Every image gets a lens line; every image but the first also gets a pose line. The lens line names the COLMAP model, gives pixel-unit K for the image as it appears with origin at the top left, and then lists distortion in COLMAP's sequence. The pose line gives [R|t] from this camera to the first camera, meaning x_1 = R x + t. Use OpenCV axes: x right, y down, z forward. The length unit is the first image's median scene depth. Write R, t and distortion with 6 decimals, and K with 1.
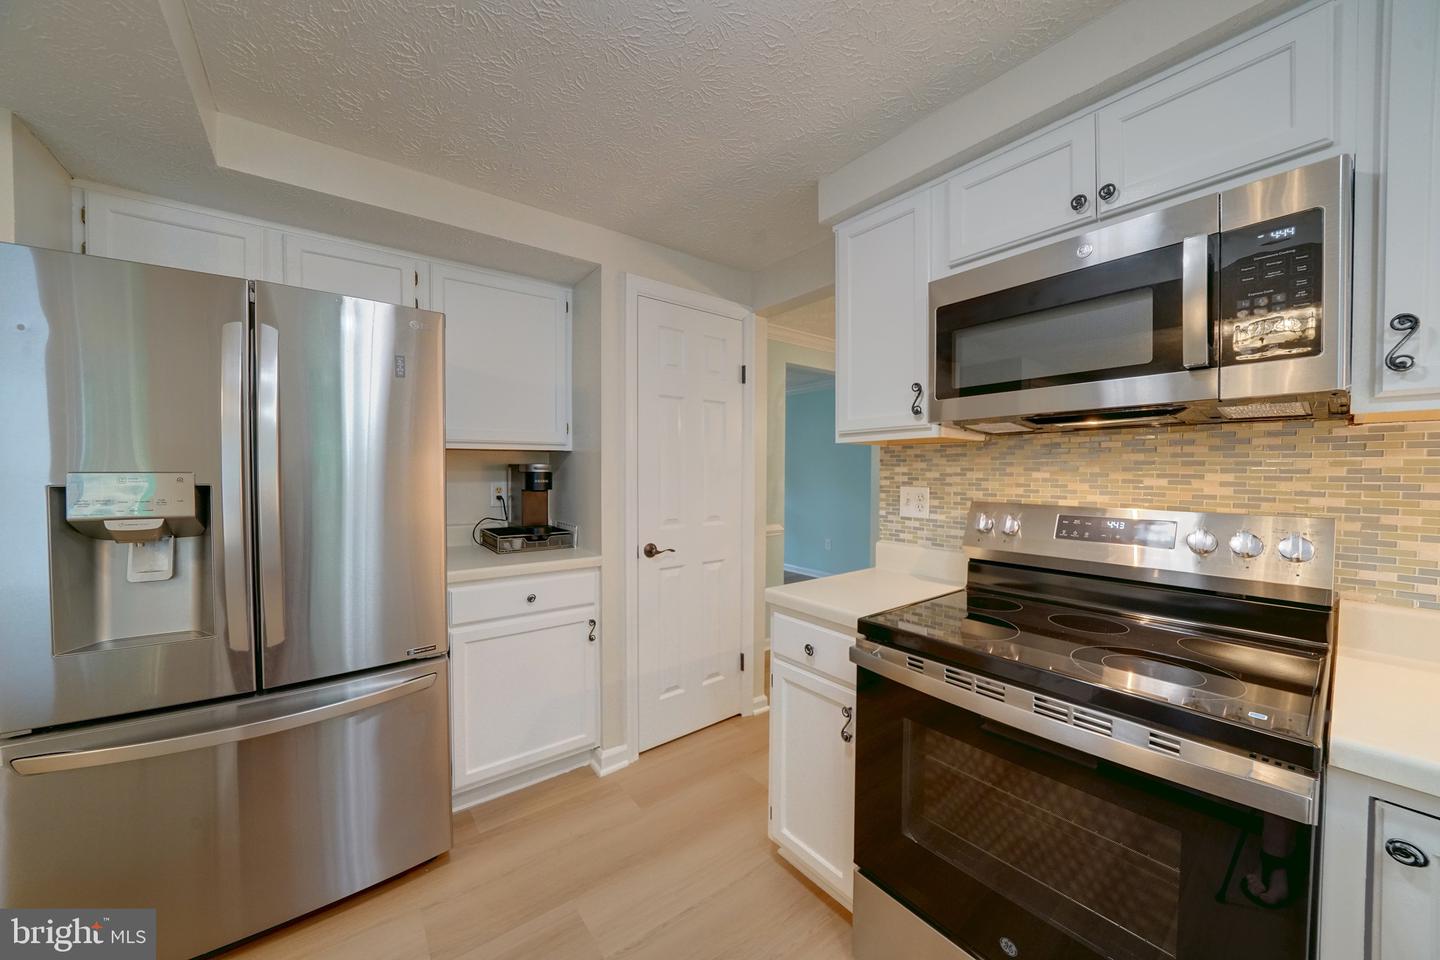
lens RADIAL K [[500.2, 0, 712.3], [0, 500.2, 483.4], [0, 0, 1]] dist [-0.021470, 0.000043]
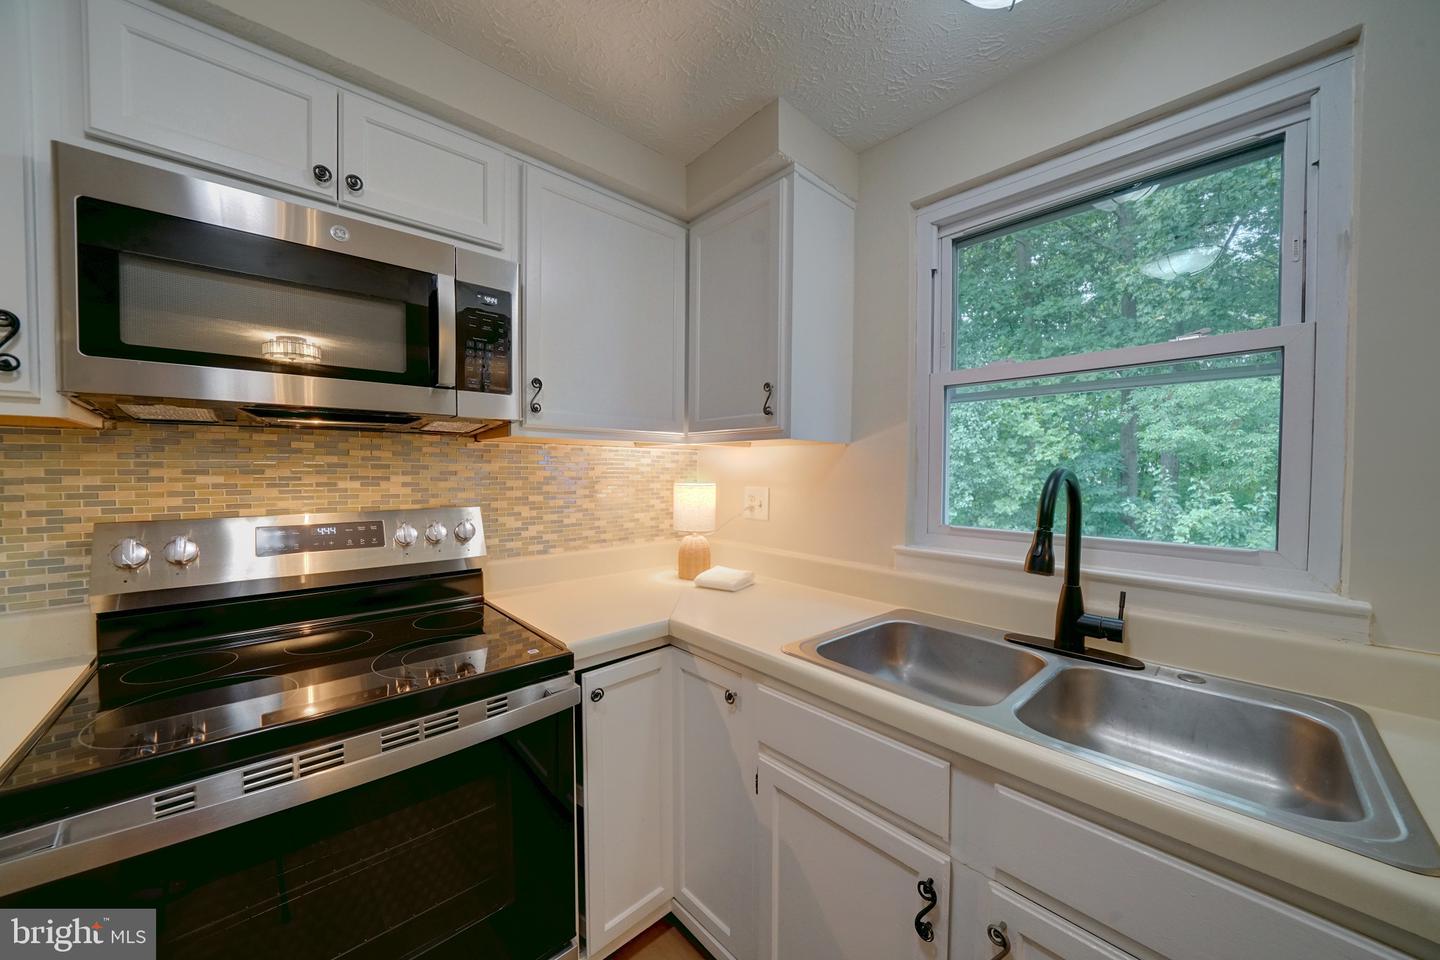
lens RADIAL K [[501.6, 0, 708.6], [0, 501.6, 485.5], [0, 0, 1]] dist [-0.027009, 0.003183]
pose [[-0.088685, -0.033028, 0.995512, -0.162982], [0.020898, 0.999168, 0.035011, -0.017860], [-0.995840, 0.023909, -0.087921, 0.295079]]
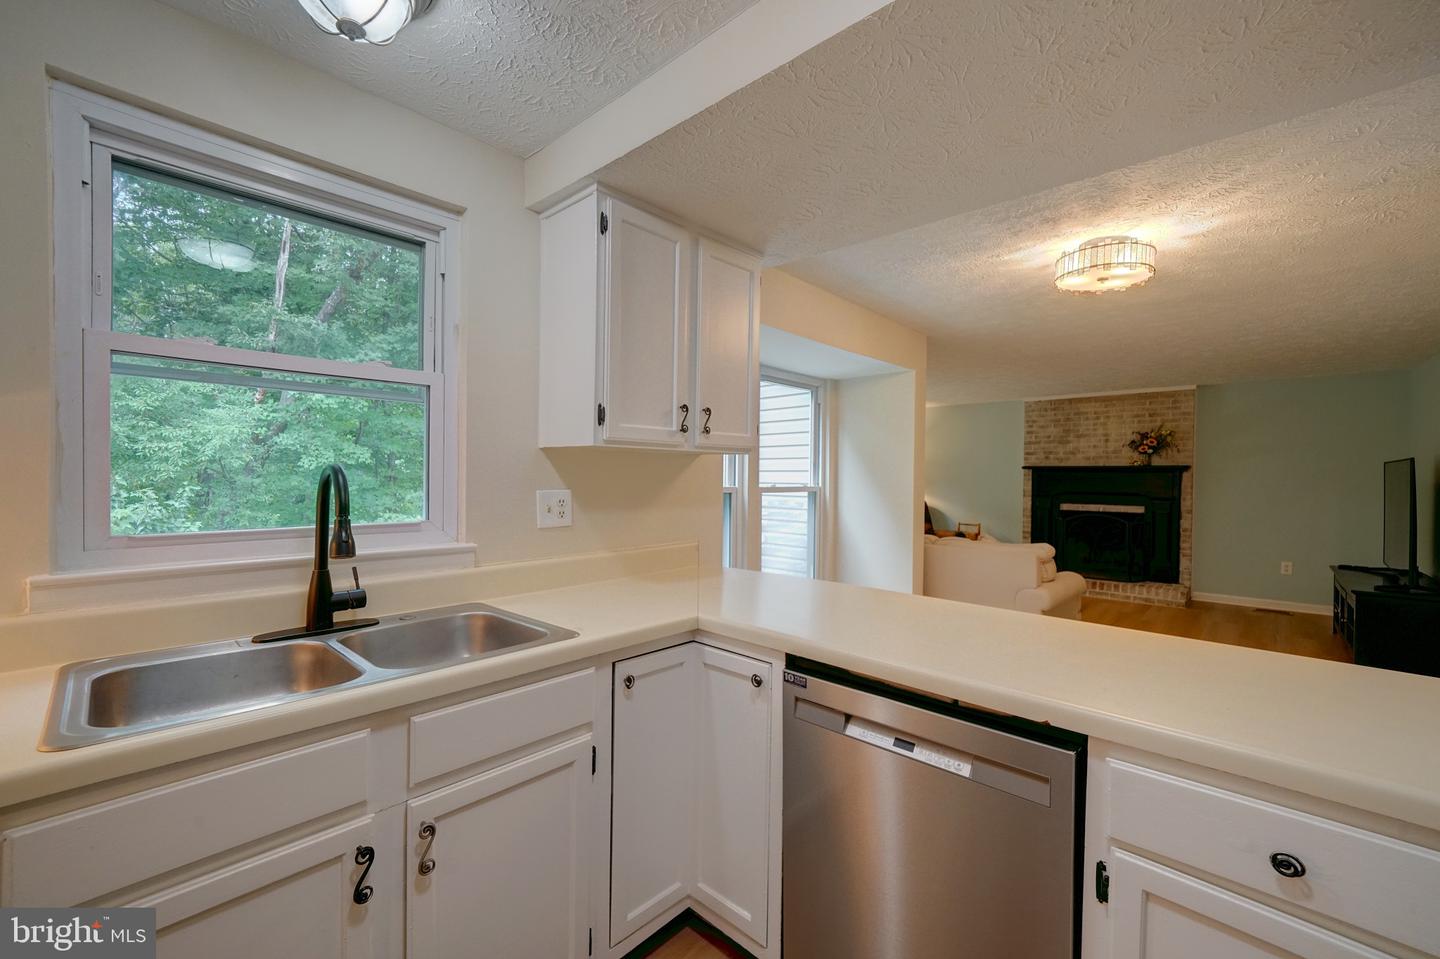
lens RADIAL K [[582.8, 0, 712.4], [0, 582.8, 483.5], [0, 0, 1]] dist [-0.001199, 0.000099]
pose [[-0.985180, -0.010328, -0.171213, 0.041524], [-0.017517, 0.999025, 0.040533, -0.023519], [0.170628, 0.042931, -0.984400, 0.722585]]
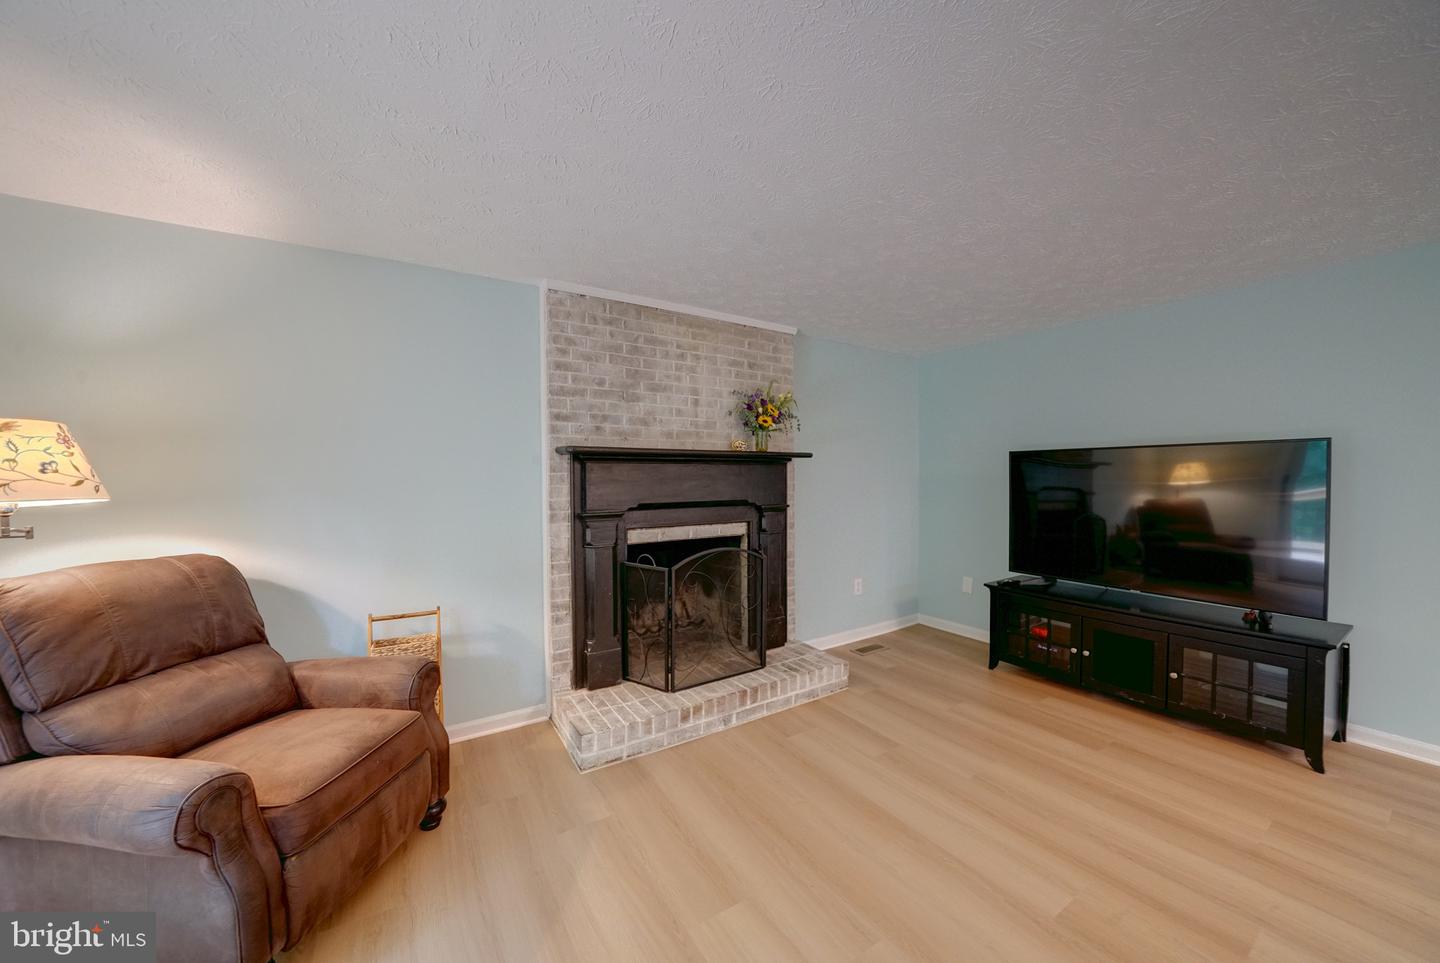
lens RADIAL K [[501.6, 0, 708.6], [0, 501.6, 487.0], [0, 0, 1]] dist [-0.027009, 0.003183]
pose [[-0.091712, 0.015084, -0.995671, -1.699464], [-0.022089, 0.999608, 0.017179, 0.078634], [0.995541, 0.023569, -0.091343, -2.925566]]
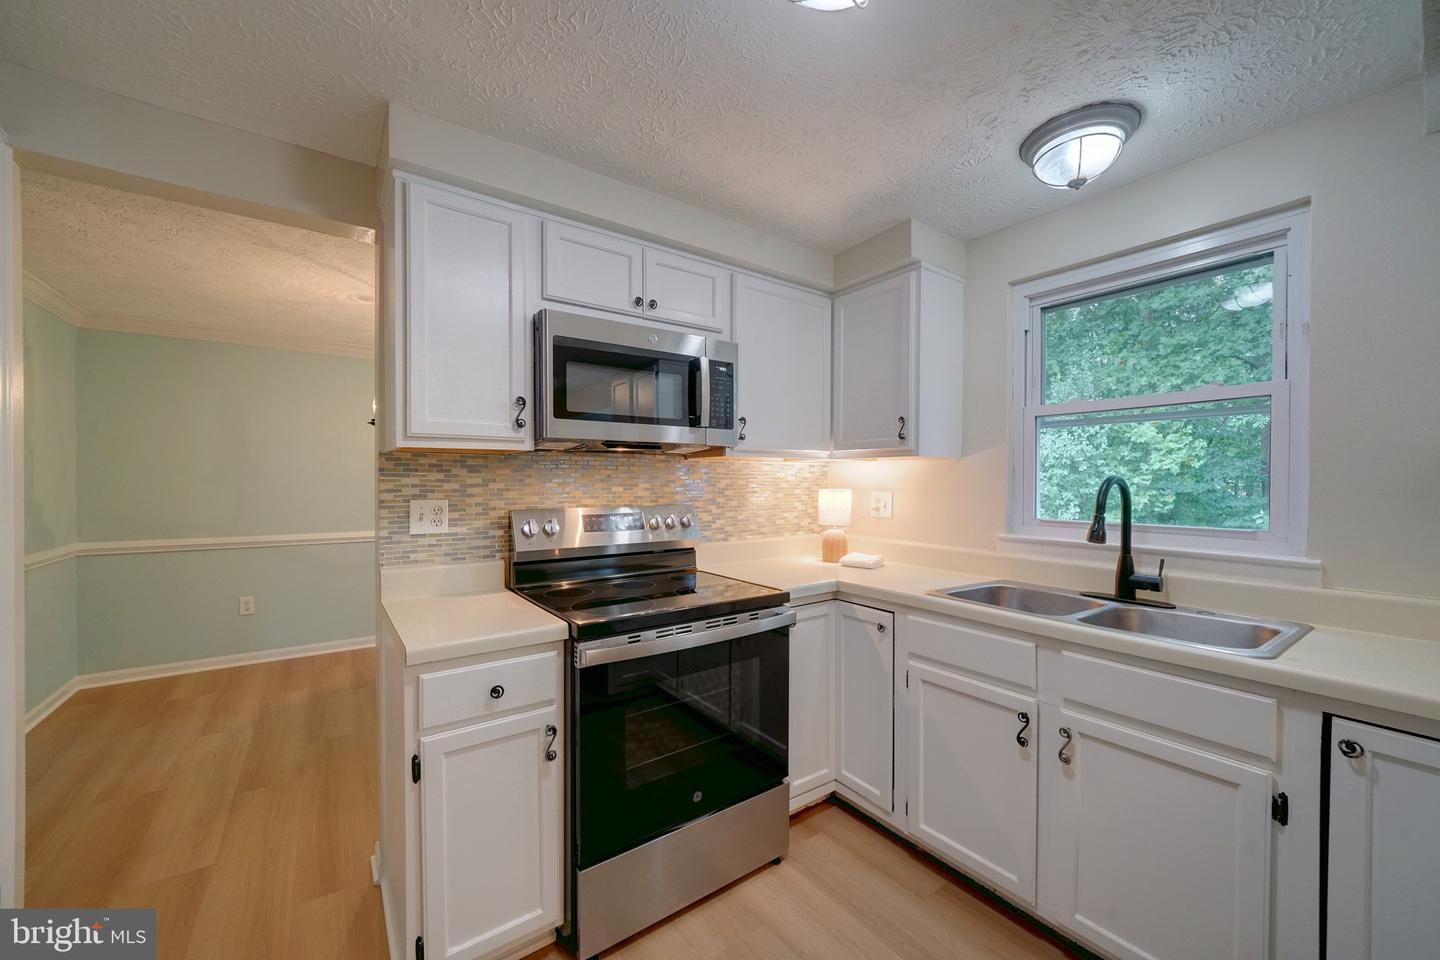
lens RADIAL K [[545.6, 0, 708.6], [0, 545.6, 487.9], [0, 0, 1]] dist [-0.012711, 0.000217]
pose [[0.029884, -0.014552, 0.999447, -0.682420], [0.024183, 0.999612, 0.013831, -0.019177], [-0.999261, 0.023756, 0.030224, 0.565407]]
